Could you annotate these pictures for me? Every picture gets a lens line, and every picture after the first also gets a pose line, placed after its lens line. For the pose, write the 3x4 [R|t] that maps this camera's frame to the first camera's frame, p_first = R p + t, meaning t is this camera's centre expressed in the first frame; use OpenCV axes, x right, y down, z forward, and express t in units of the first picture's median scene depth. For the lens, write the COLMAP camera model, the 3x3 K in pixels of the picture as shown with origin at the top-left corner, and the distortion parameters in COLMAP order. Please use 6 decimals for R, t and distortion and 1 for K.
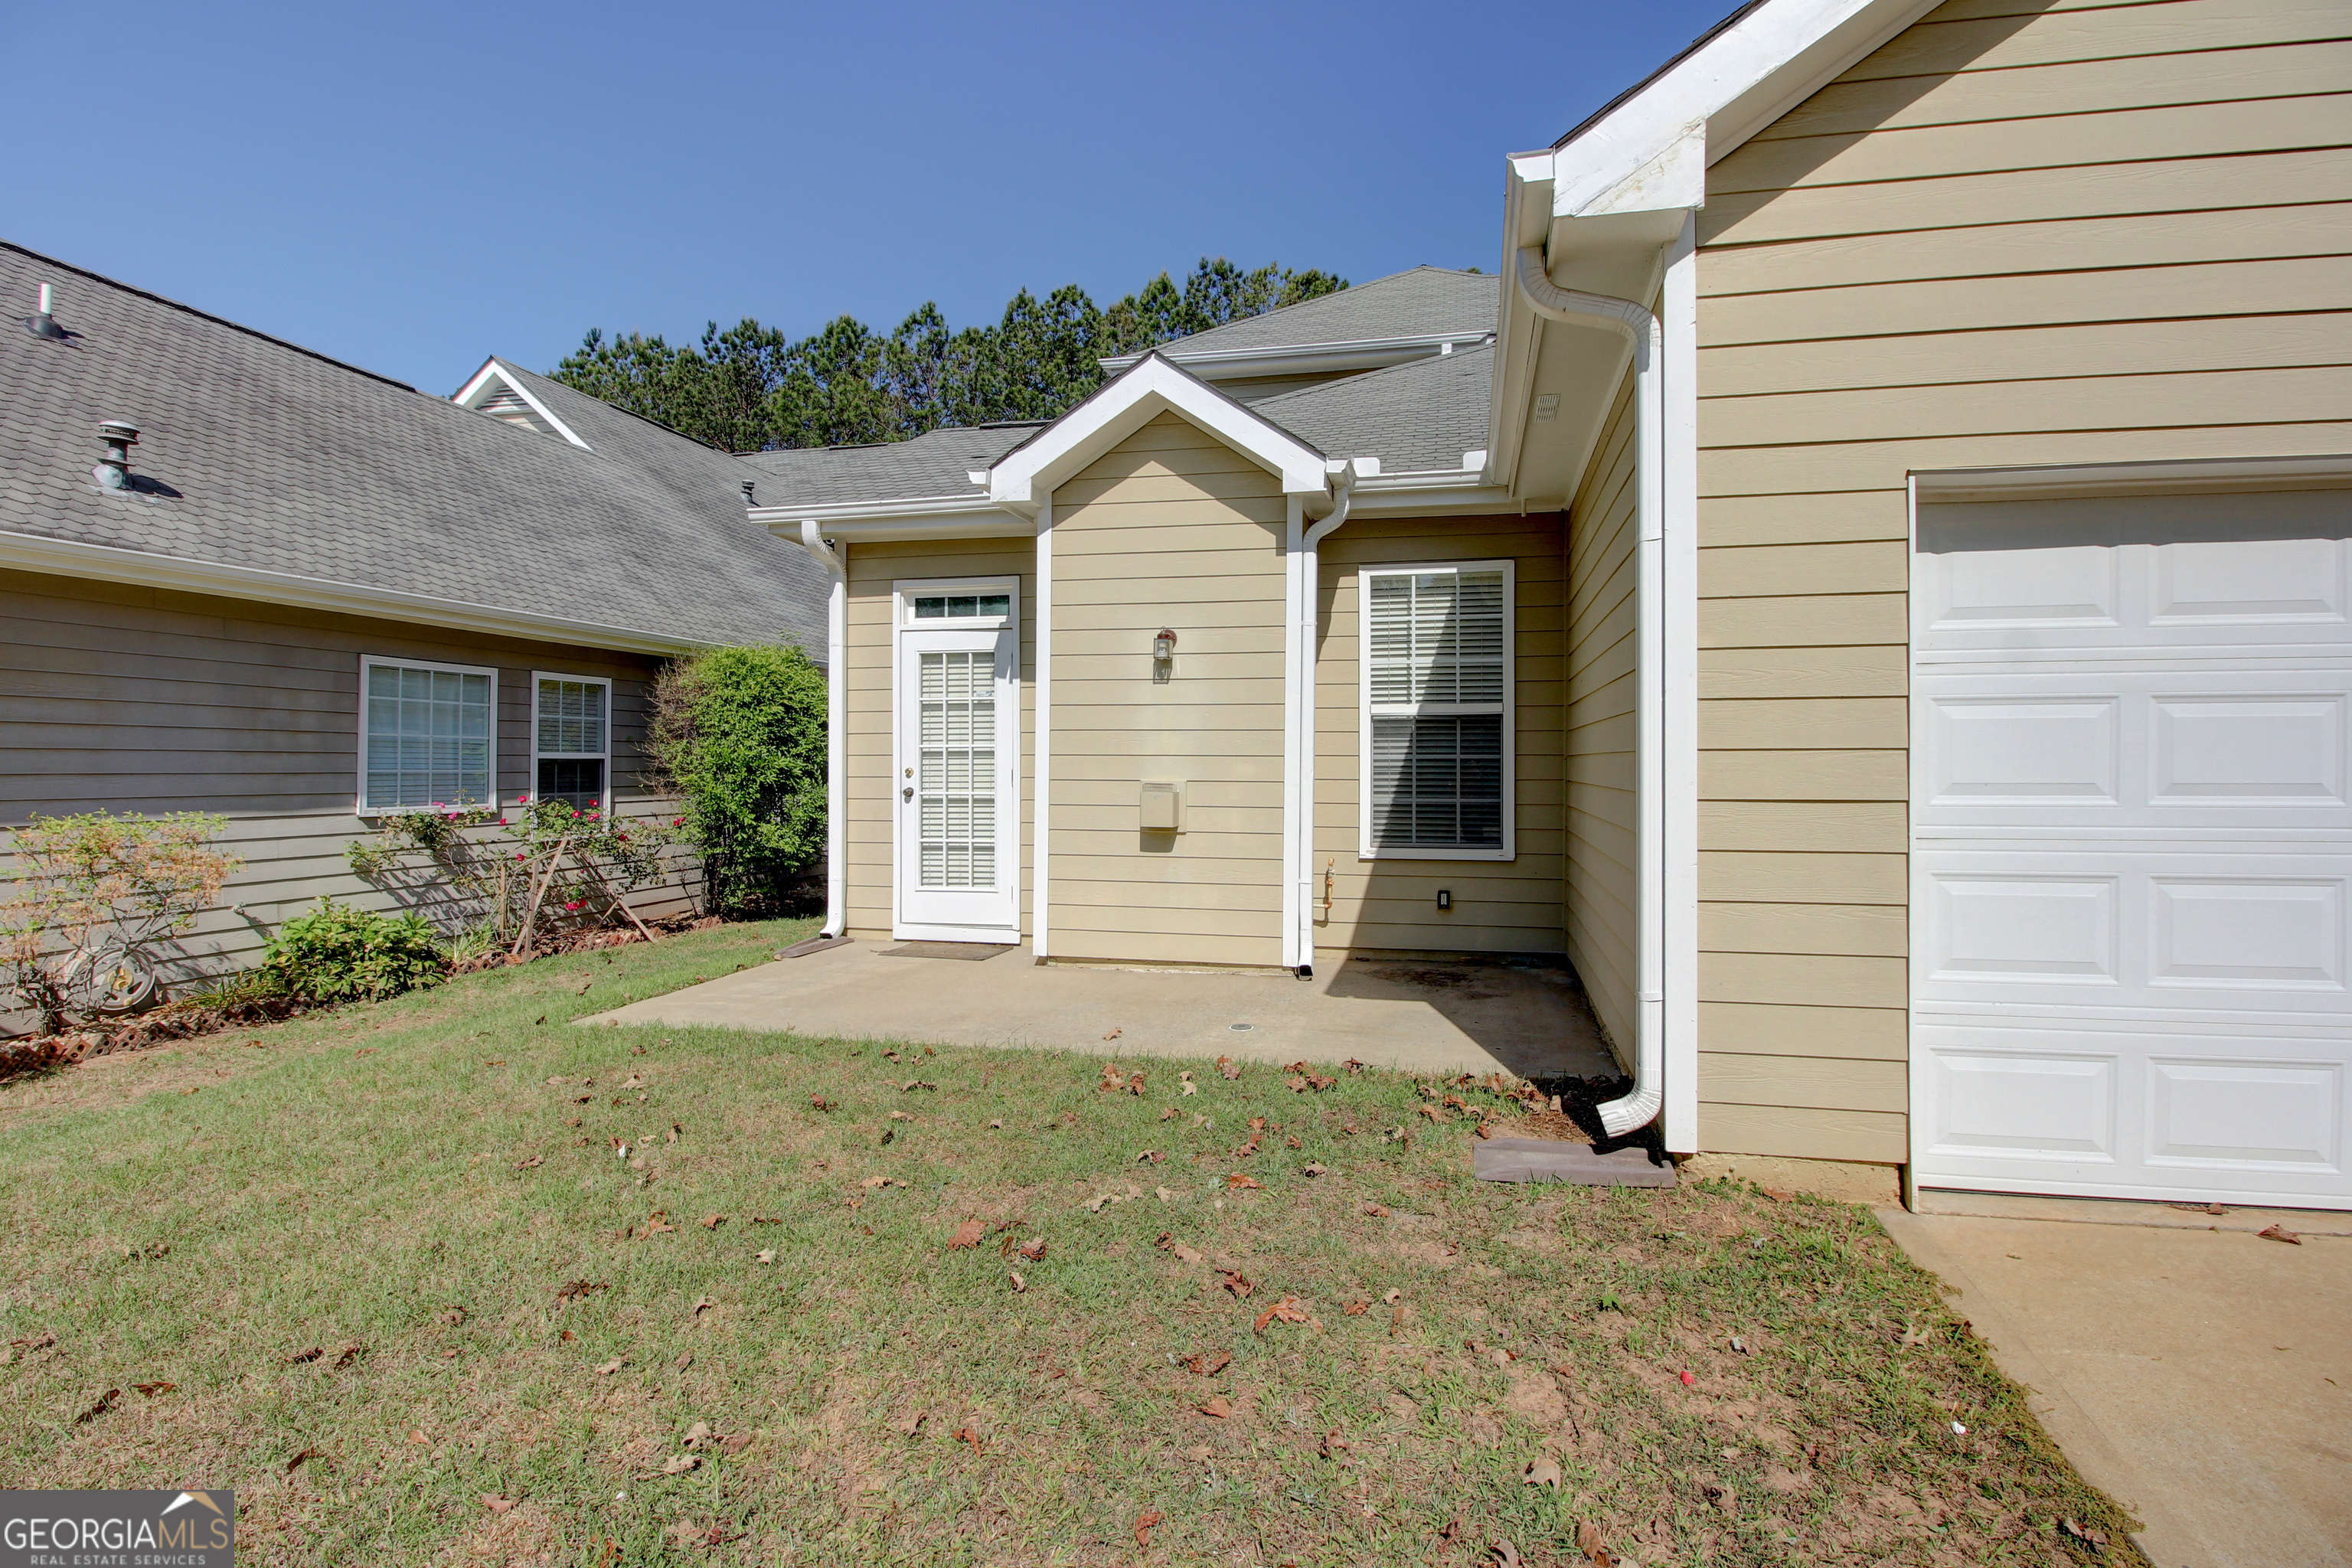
lens RADIAL K [[1116.5, 0, 1210.8], [0, 1116.5, 756.9], [0, 0, 1]] dist [0.001683, -0.013797]
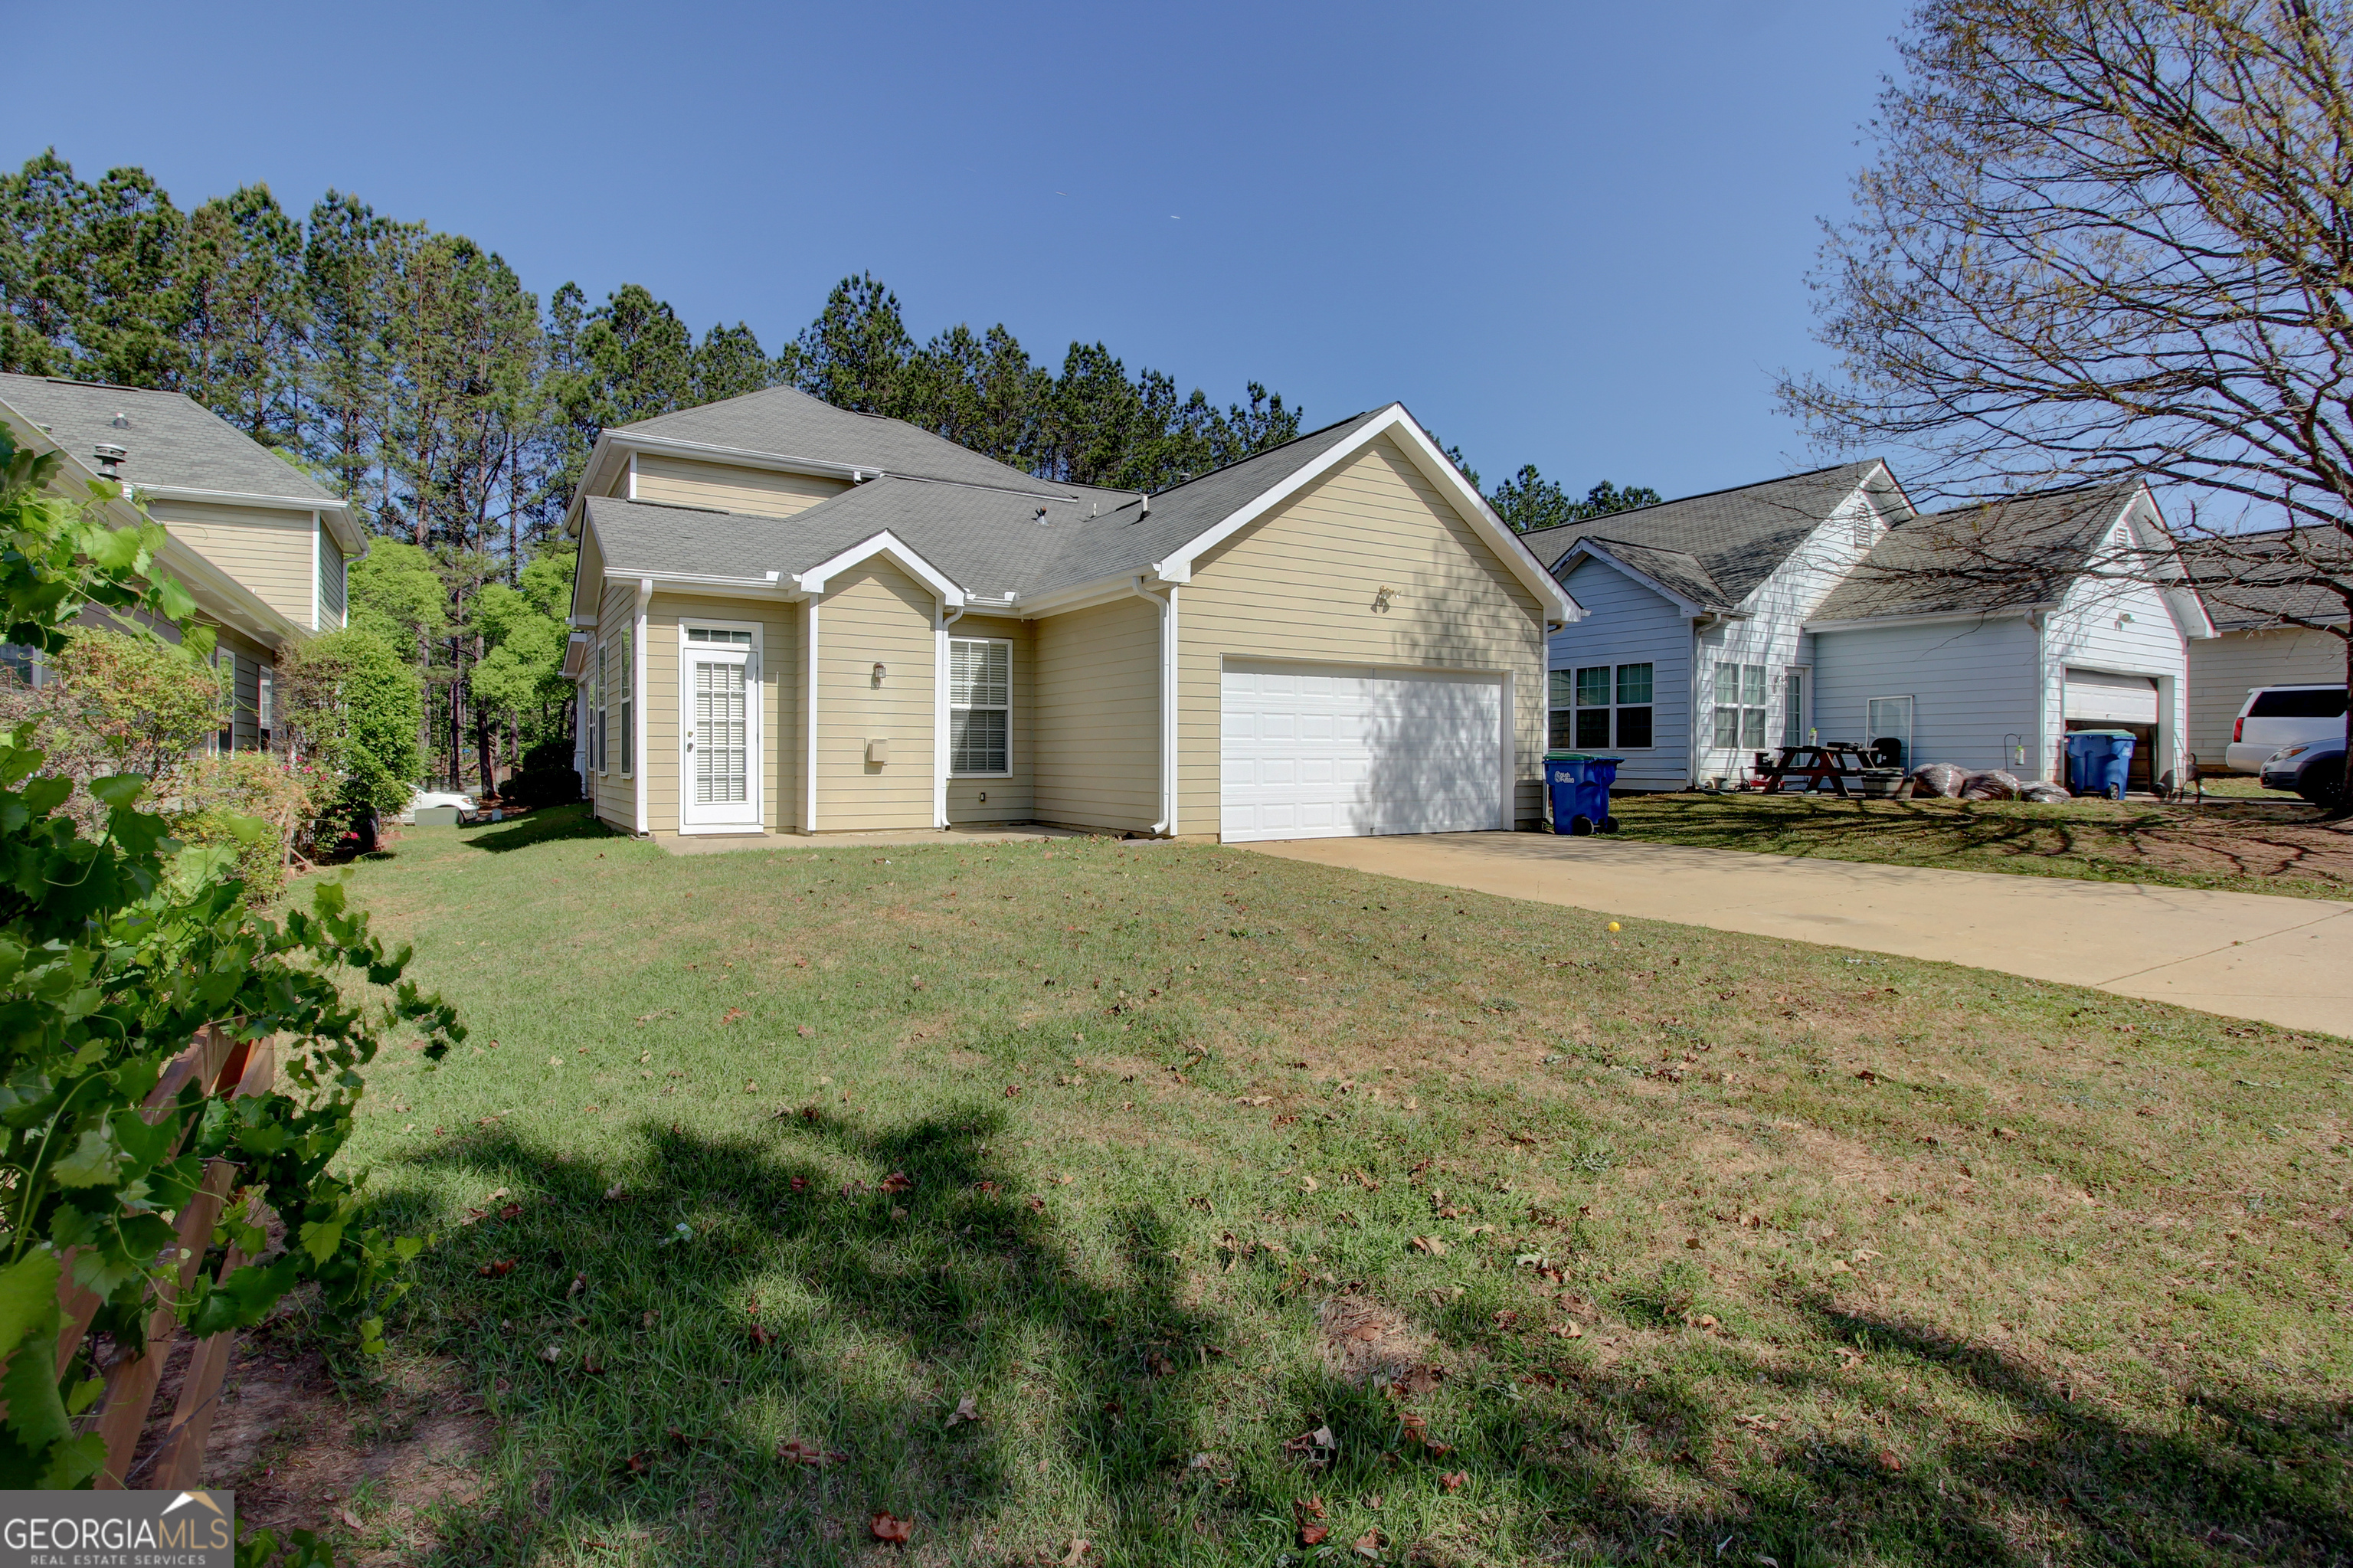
lens RADIAL K [[1127.5, 0, 1114.4], [0, 1127.5, 772.4], [0, 0, 1]] dist [0.000071, -0.012530]
pose [[0.738556, -0.007419, 0.674152, -0.931402], [-0.006899, 0.999804, 0.018561, 0.035892], [-0.674157, -0.018359, 0.738360, -0.666764]]
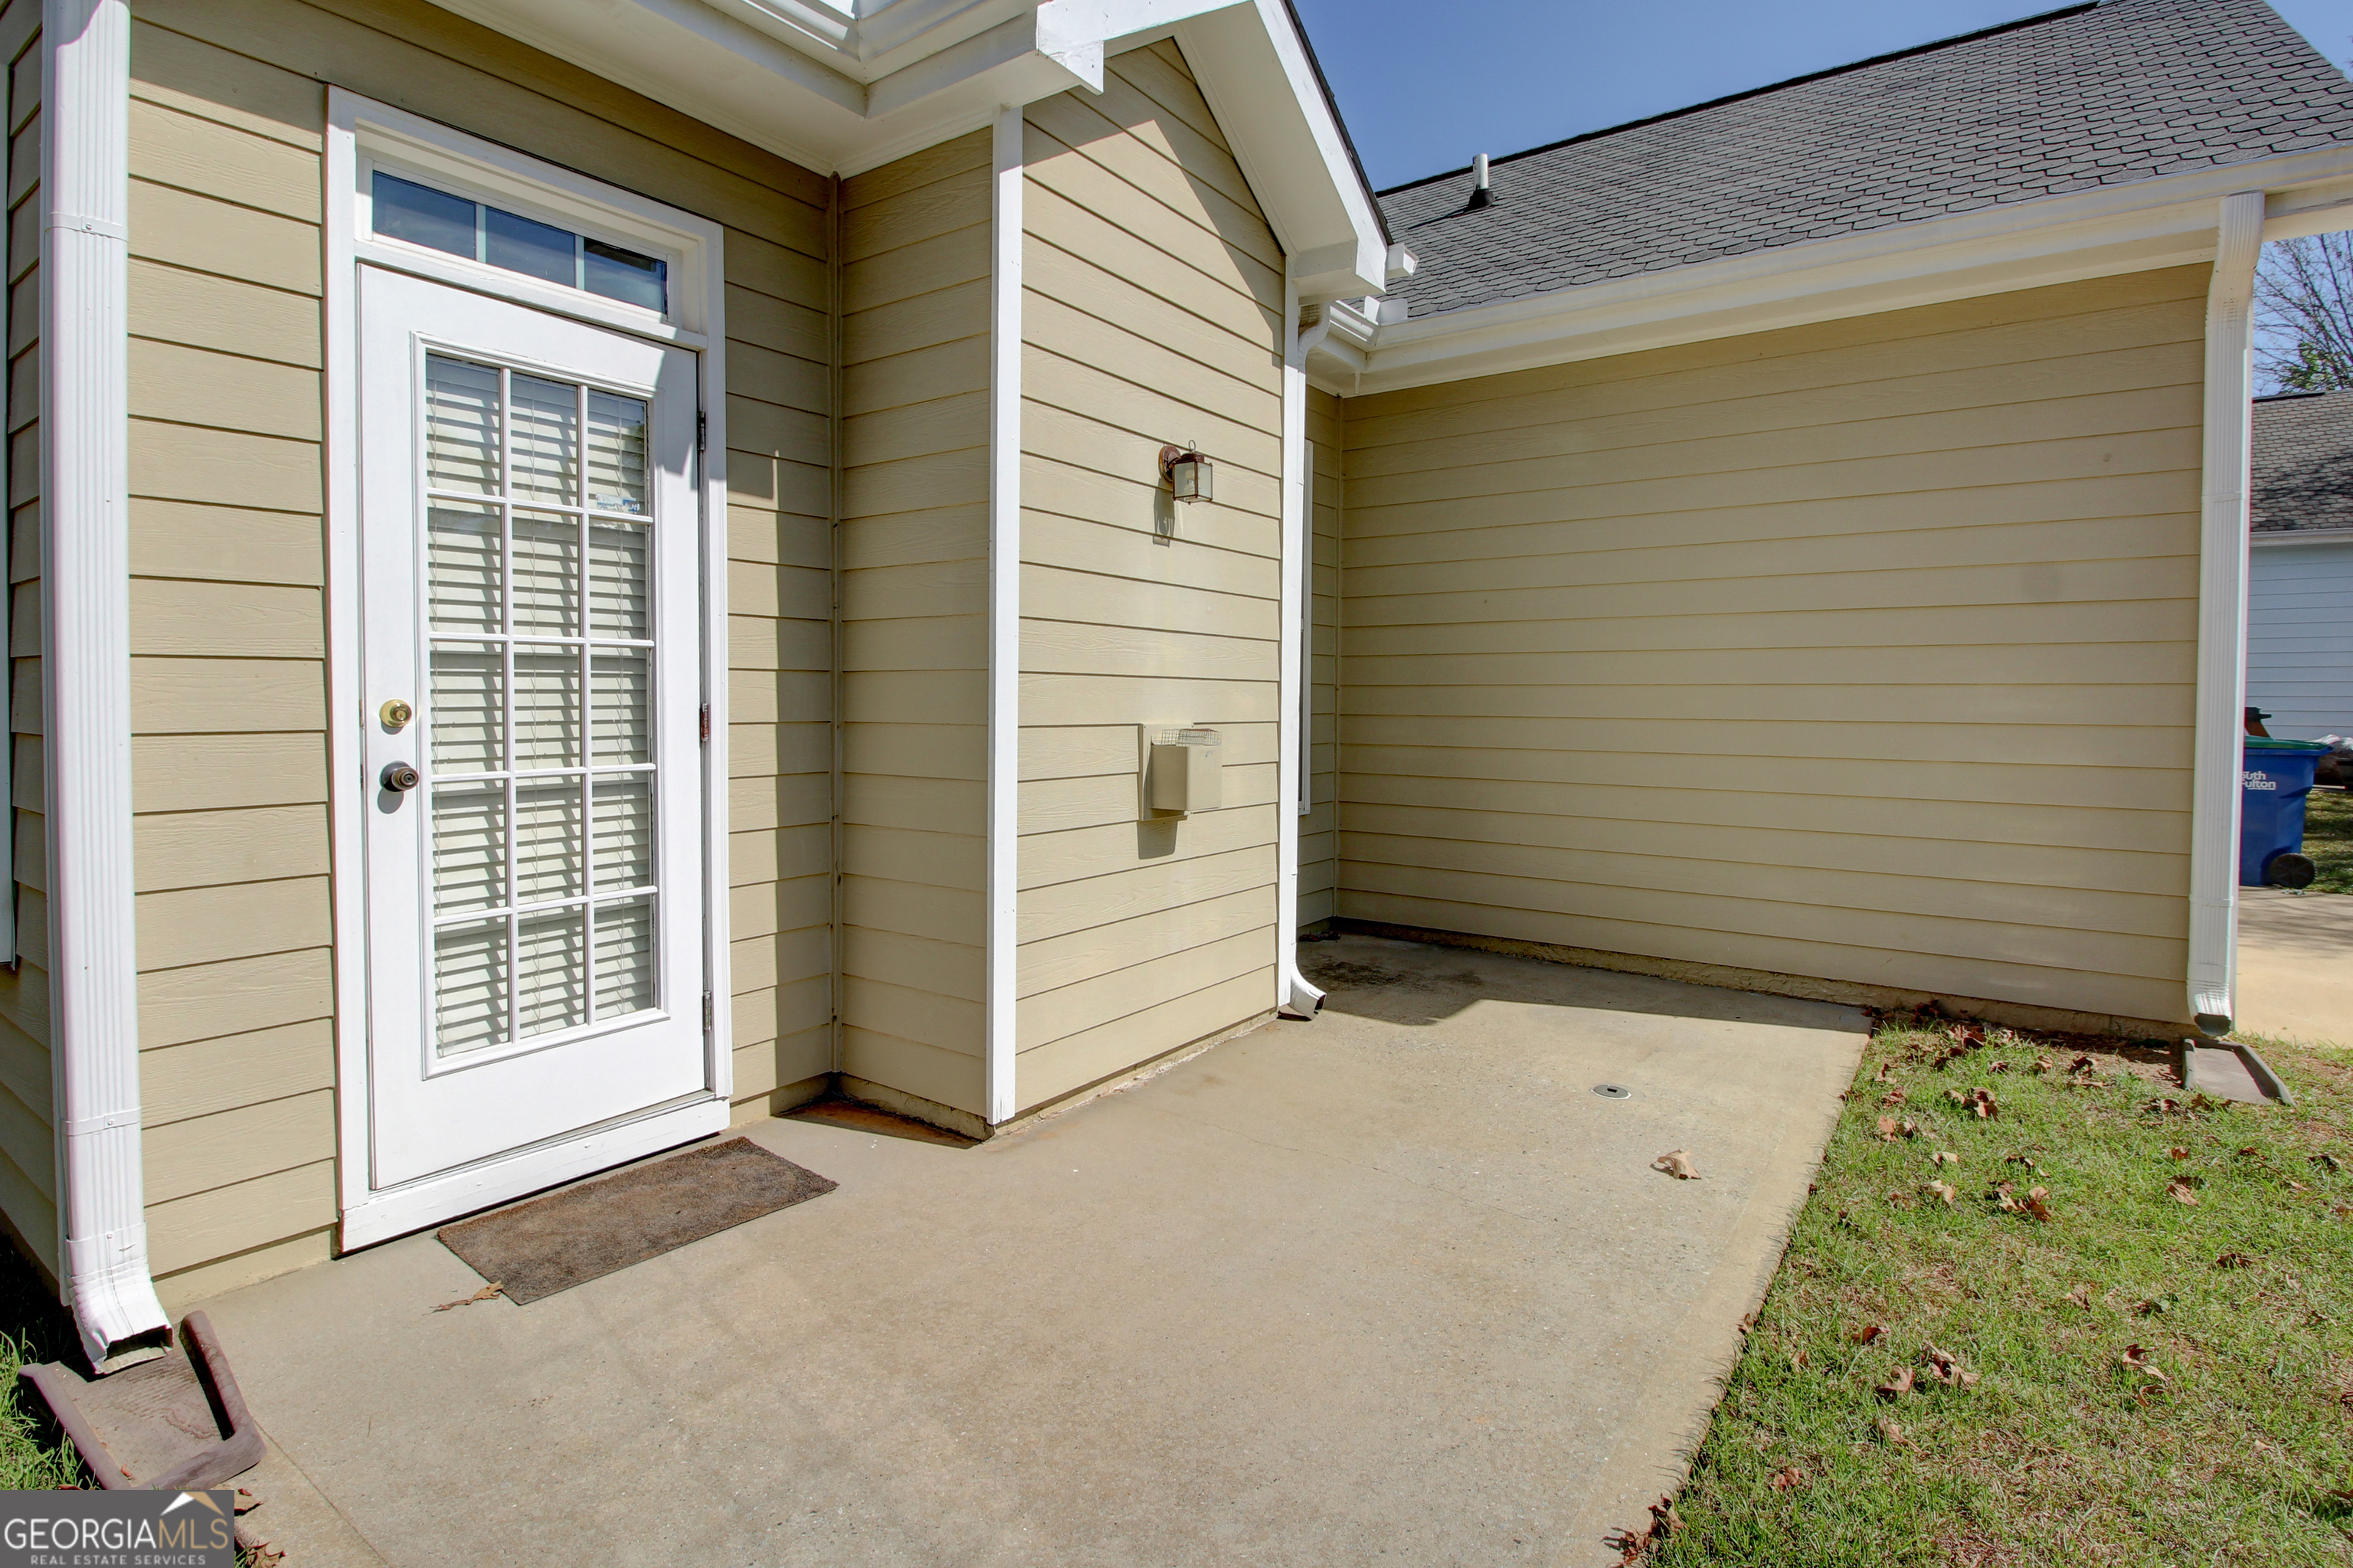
lens RADIAL K [[1202.4, 0, 1181.8], [0, 1202.4, 731.9], [0, 0, 1]] dist [-0.020449, -0.000427]
pose [[0.388383, -0.024147, 0.921182, -0.494377], [-0.007992, 0.999531, 0.029571, 0.006619], [-0.921464, -0.018847, 0.388007, 0.654672]]
